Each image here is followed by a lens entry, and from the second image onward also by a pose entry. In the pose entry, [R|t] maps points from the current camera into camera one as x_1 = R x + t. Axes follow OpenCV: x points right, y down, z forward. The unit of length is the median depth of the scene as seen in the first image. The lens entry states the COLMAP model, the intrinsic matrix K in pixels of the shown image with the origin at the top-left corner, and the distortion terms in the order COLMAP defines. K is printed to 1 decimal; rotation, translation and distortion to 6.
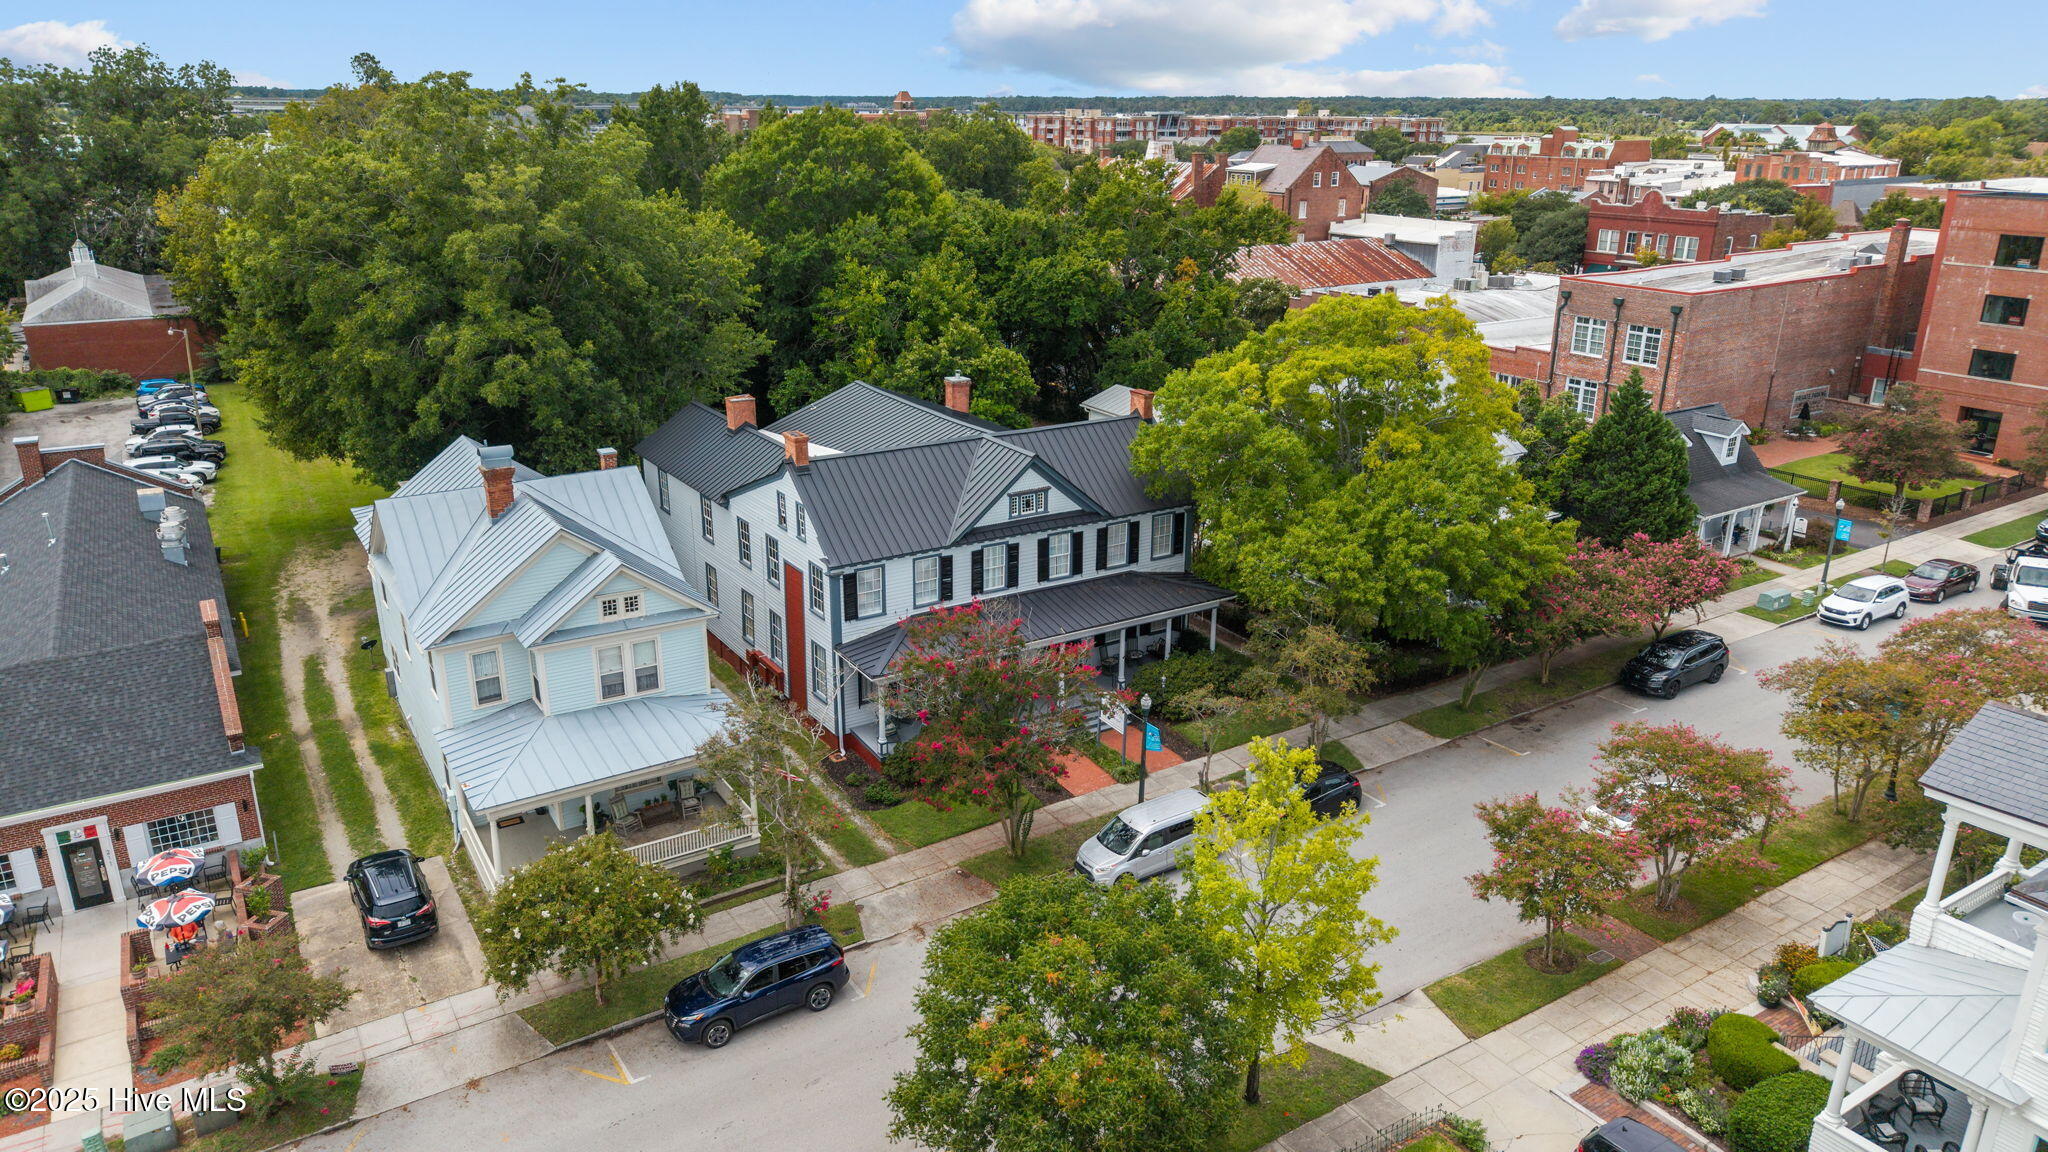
lens RADIAL K [[1355.8, 0, 1023.8], [0, 1355.8, 588.0], [0, 0, 1]] dist [0.035400, -0.046483]
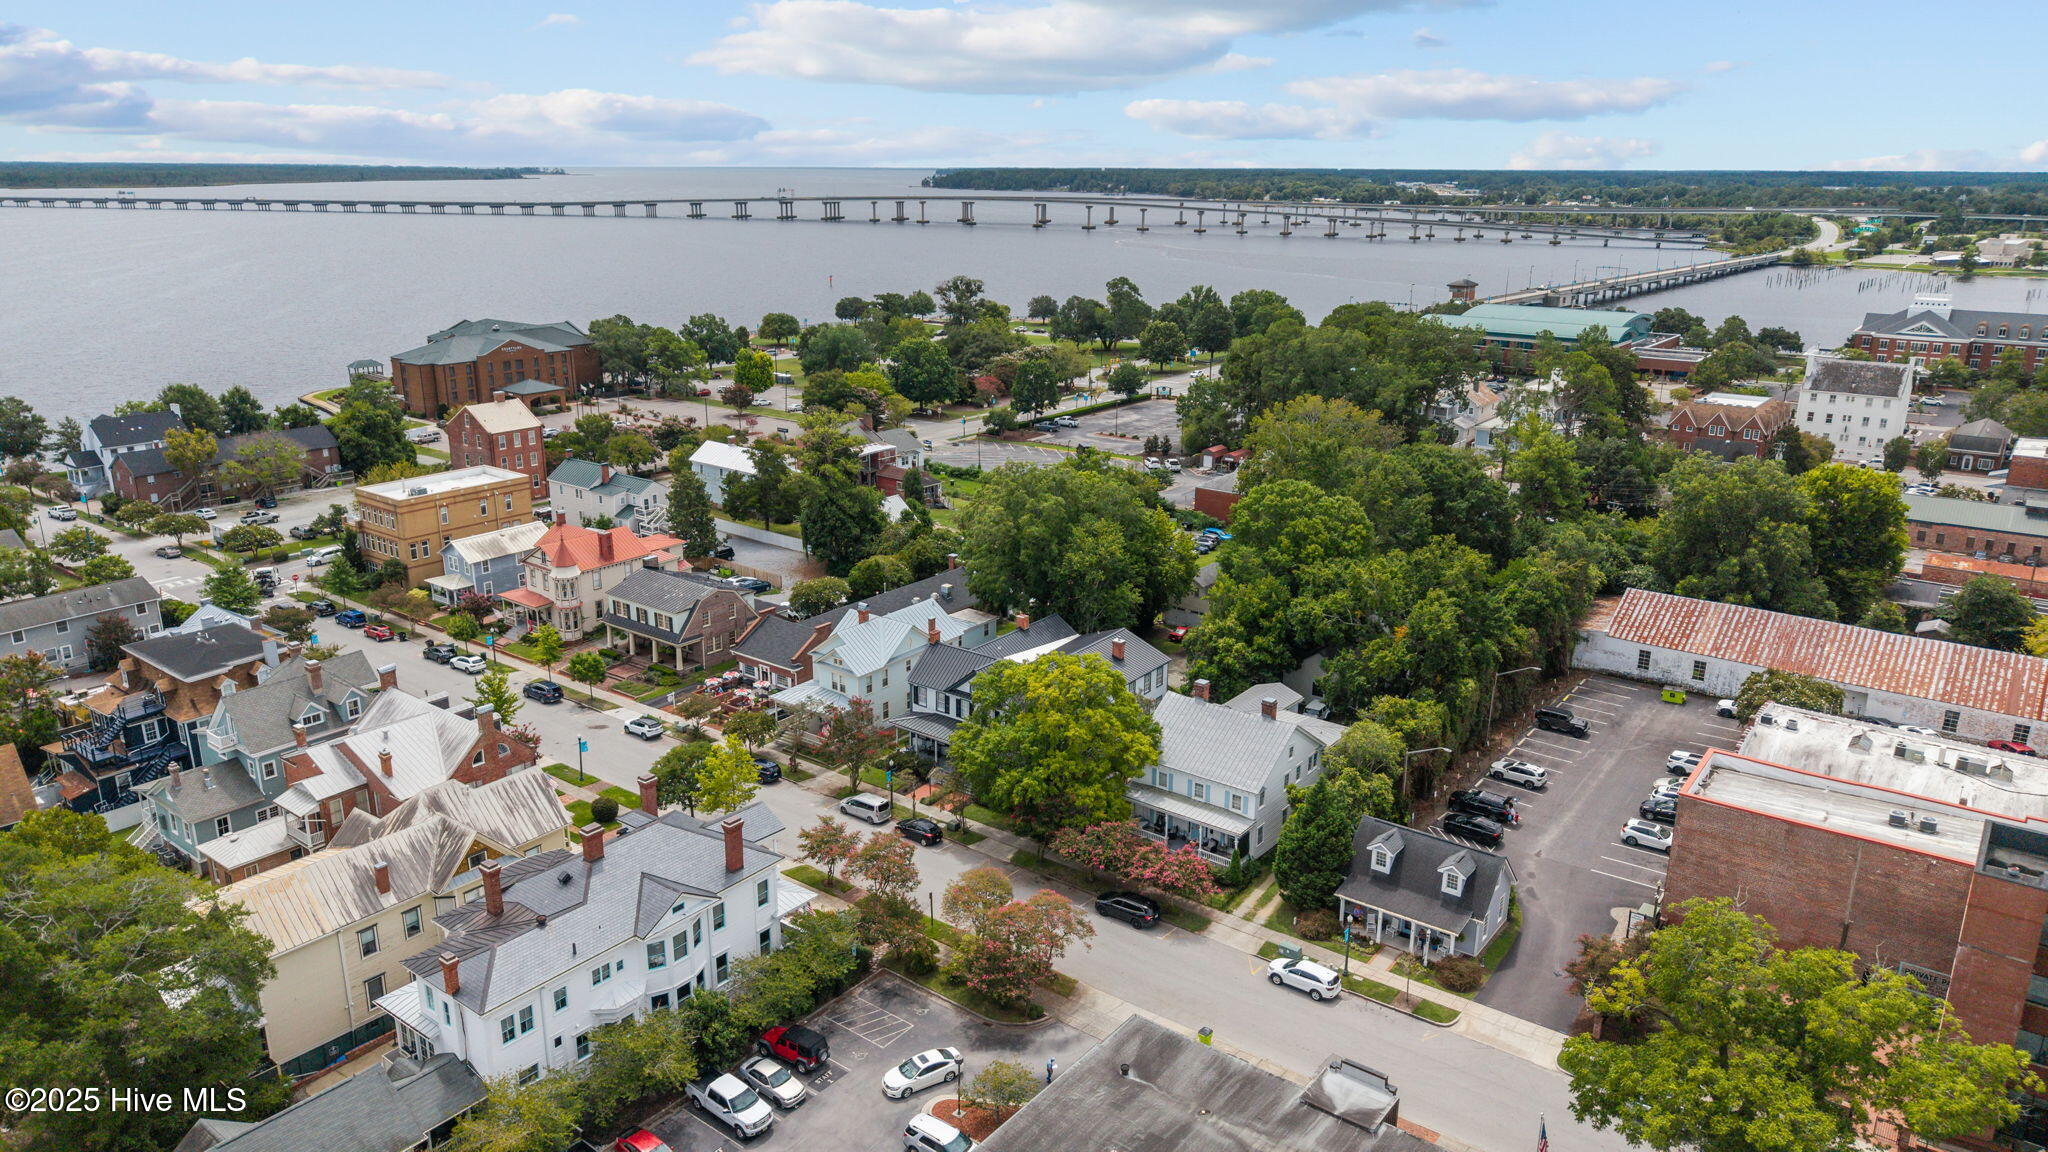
lens RADIAL K [[1355.8, 0, 1028.8], [0, 1355.8, 537.4], [0, 0, 1]] dist [0.035400, -0.046483]
pose [[0.348926, 0.239087, -0.906139, 2.107584], [-0.321310, 0.938823, 0.123984, -0.631958], [0.880347, 0.247891, 0.404400, 0.047151]]
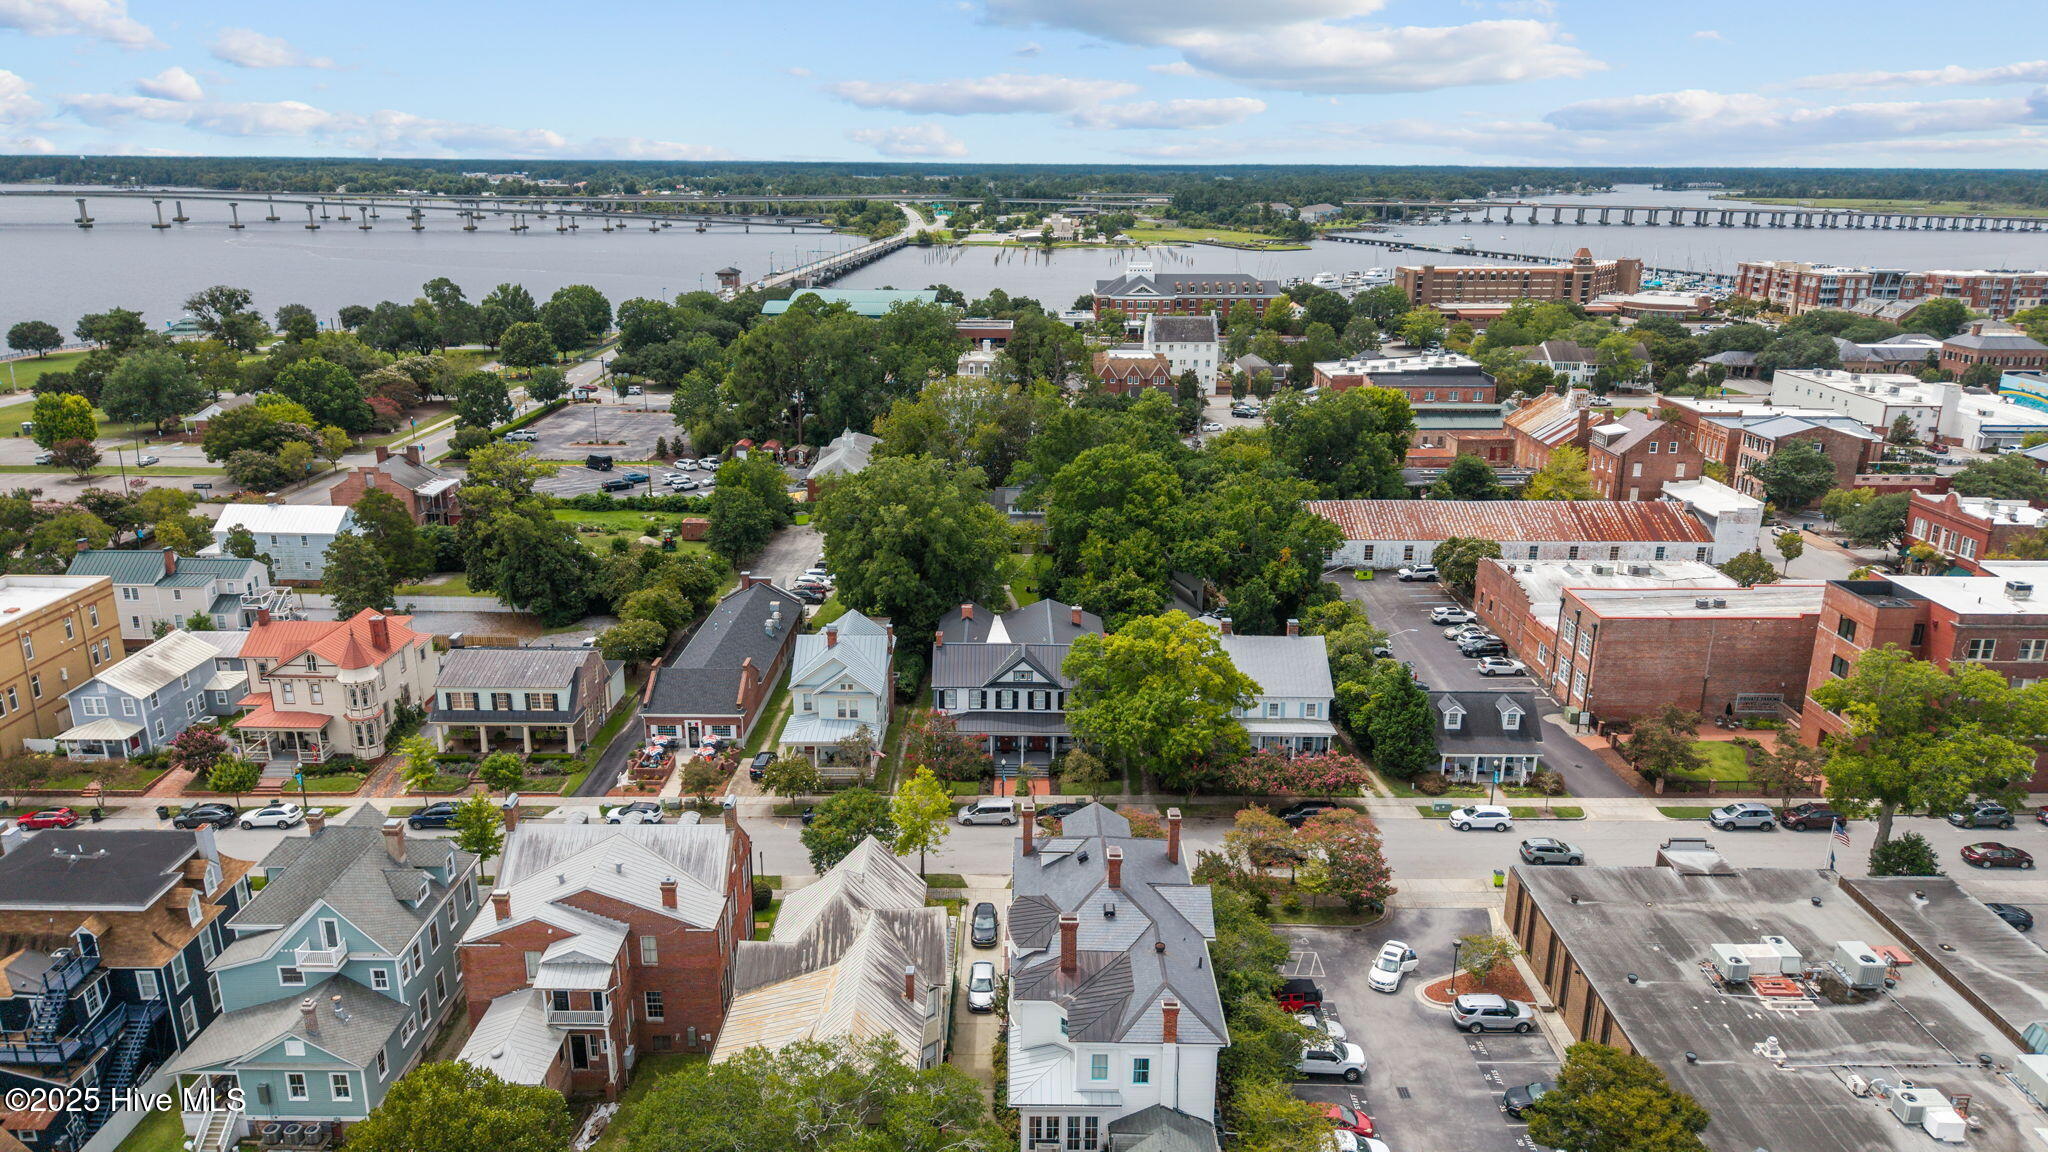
lens RADIAL K [[1355.8, 0, 1021.1], [0, 1355.8, 533.9], [0, 0, 1]] dist [0.035400, -0.046483]
pose [[0.841817, 0.139047, -0.521546, 1.213921], [-0.183697, 0.982374, -0.034595, -0.225385], [0.507543, 0.124929, 0.852521, -1.086339]]
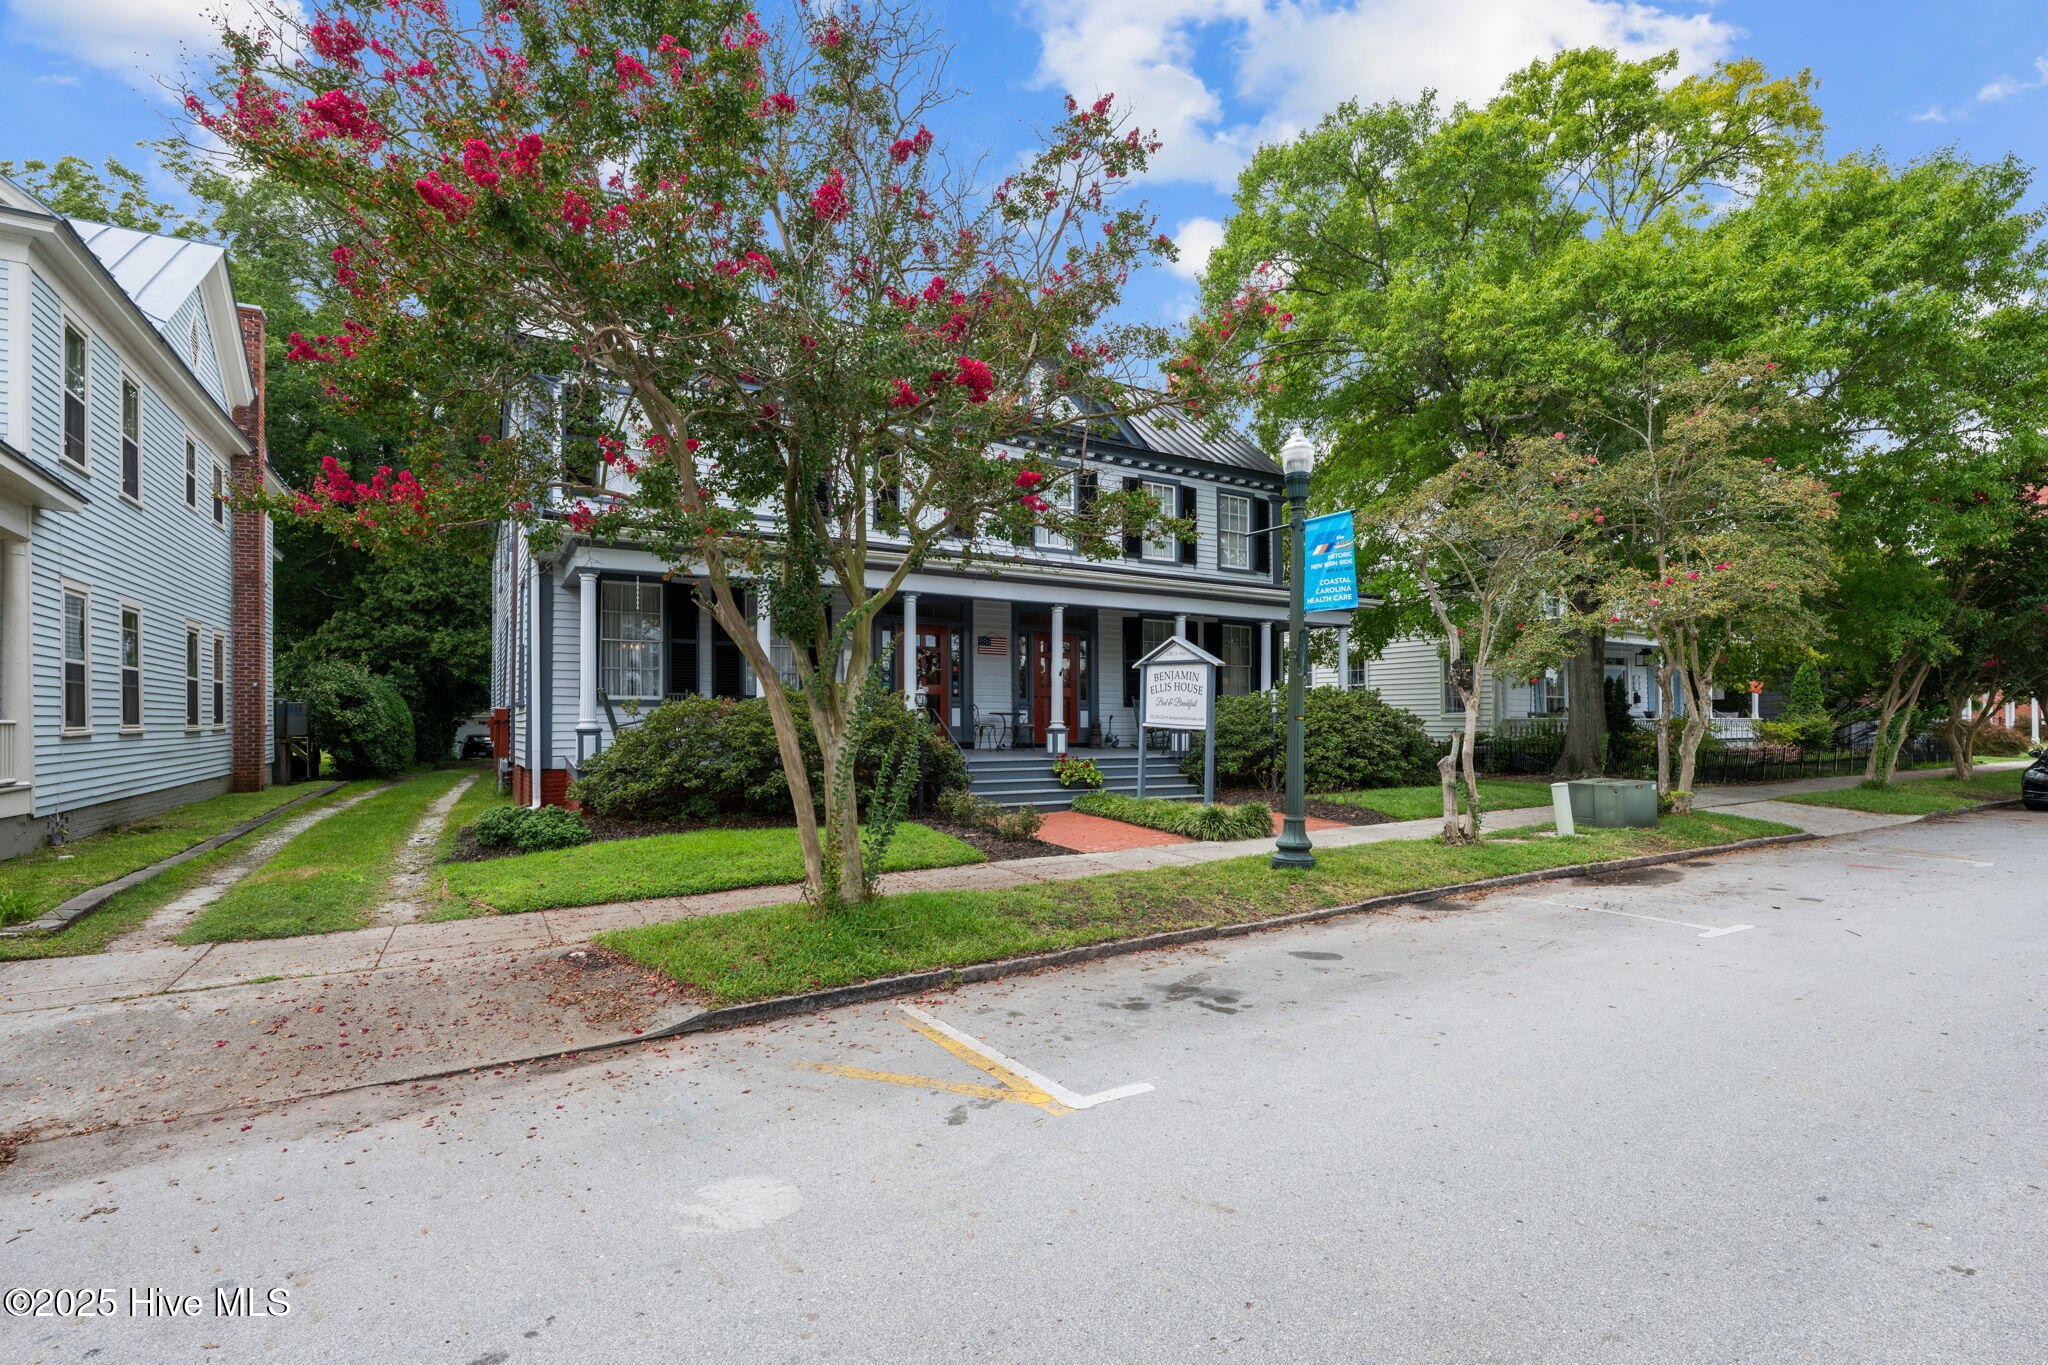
lens RADIAL K [[941.8, 0, 1044.1], [0, 941.8, 726.7], [0, 0, 1]] dist [-0.001162, -0.000369]
pose [[0.999705, -0.009891, -0.022179, 0.030253], [0.002007, 0.943816, -0.330465, 0.185685], [0.024202, 0.330323, 0.943558, 0.688601]]
